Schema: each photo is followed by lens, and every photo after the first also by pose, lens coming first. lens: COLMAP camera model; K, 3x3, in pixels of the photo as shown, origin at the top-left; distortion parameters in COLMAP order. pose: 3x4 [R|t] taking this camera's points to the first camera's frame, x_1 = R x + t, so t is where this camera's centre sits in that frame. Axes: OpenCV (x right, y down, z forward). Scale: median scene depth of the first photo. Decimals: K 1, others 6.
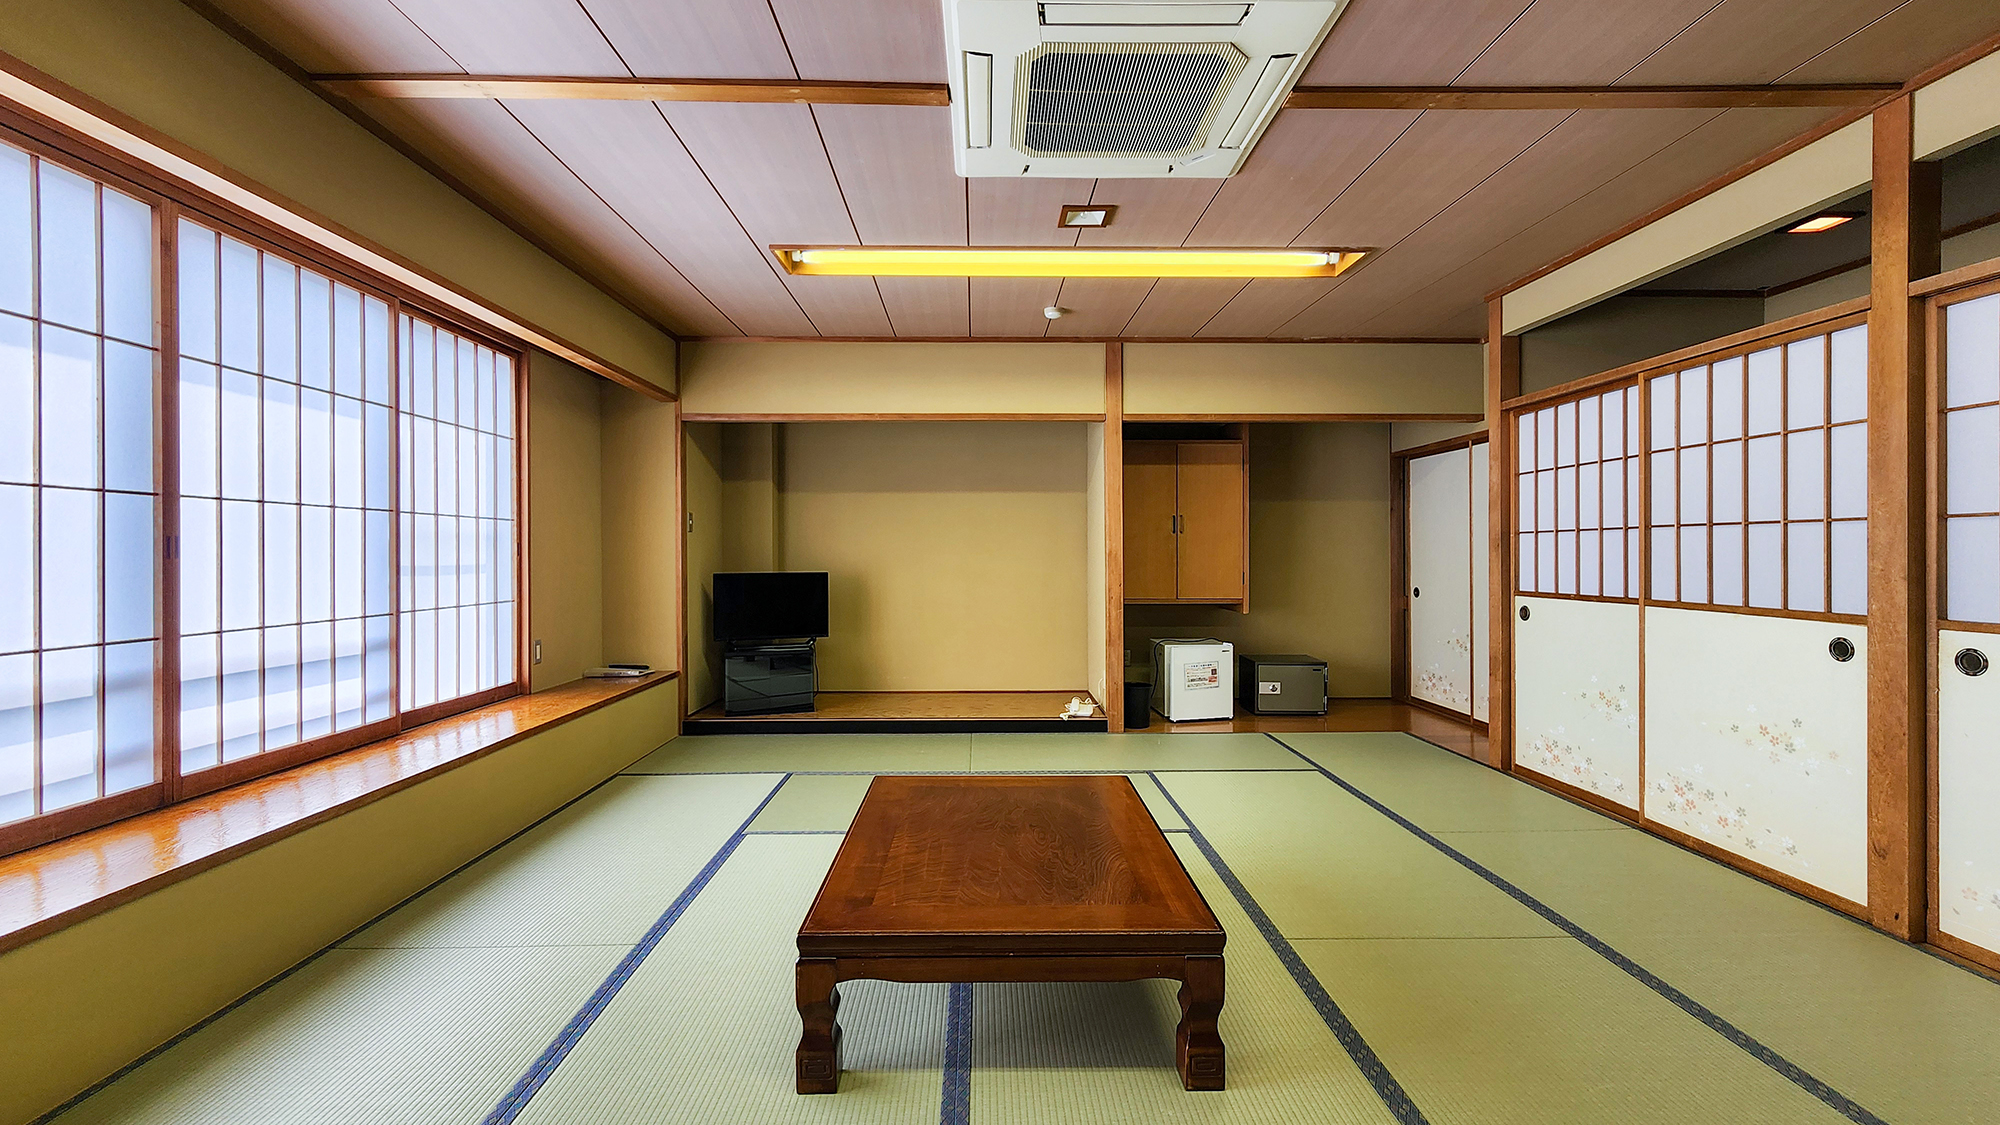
lens RADIAL K [[820.4, 0, 994.2], [0, 820.4, 555.5], [0, 0, 1]] dist [-0.000265, 0.000027]
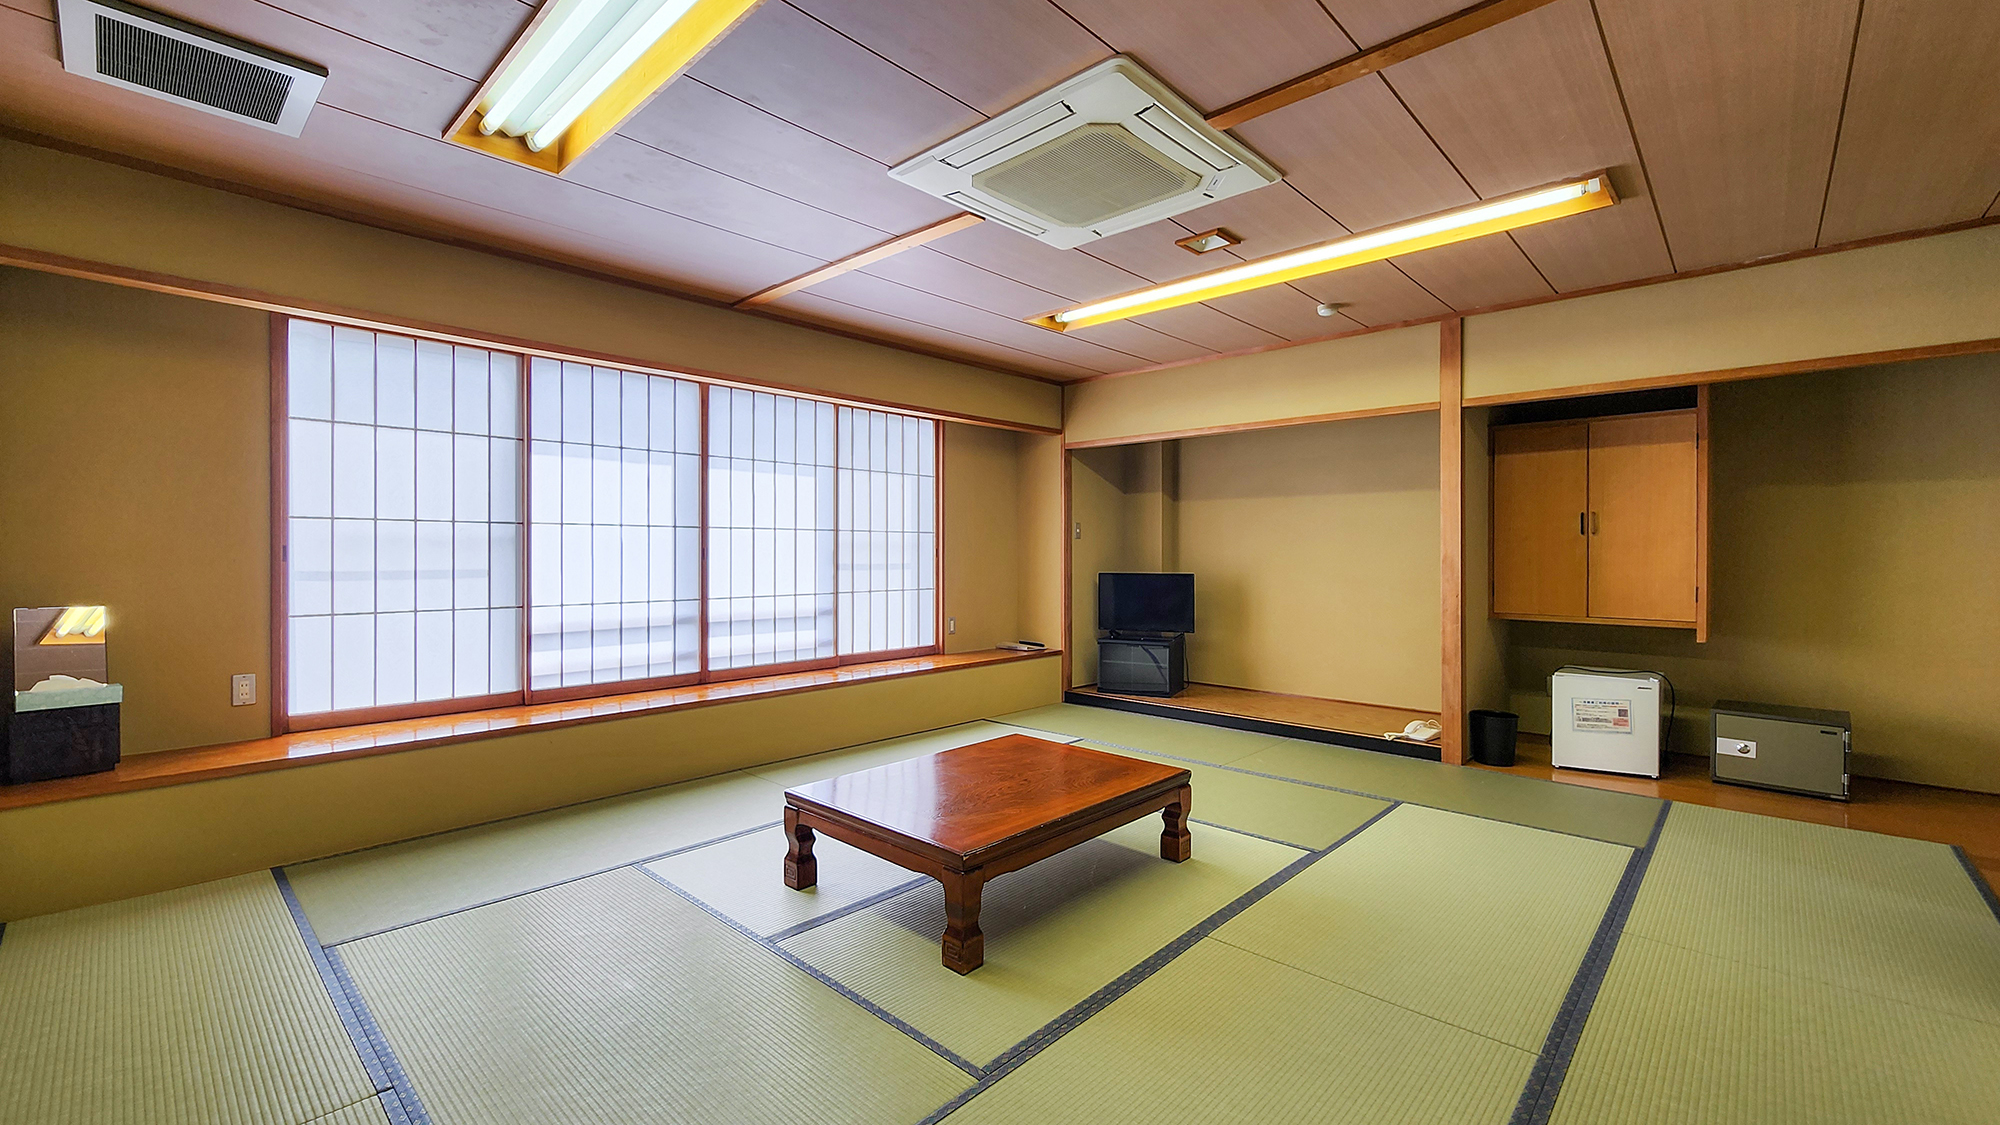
lens RADIAL K [[820.4, 0, 994.2], [0, 820.4, 555.5], [0, 0, 1]] dist [-0.000265, 0.000027]
pose [[0.718127, 0.006324, -0.695884, 0.500969], [-0.005186, 0.999980, 0.003736, -0.009376], [0.695893, 0.000926, 0.718145, 0.037960]]
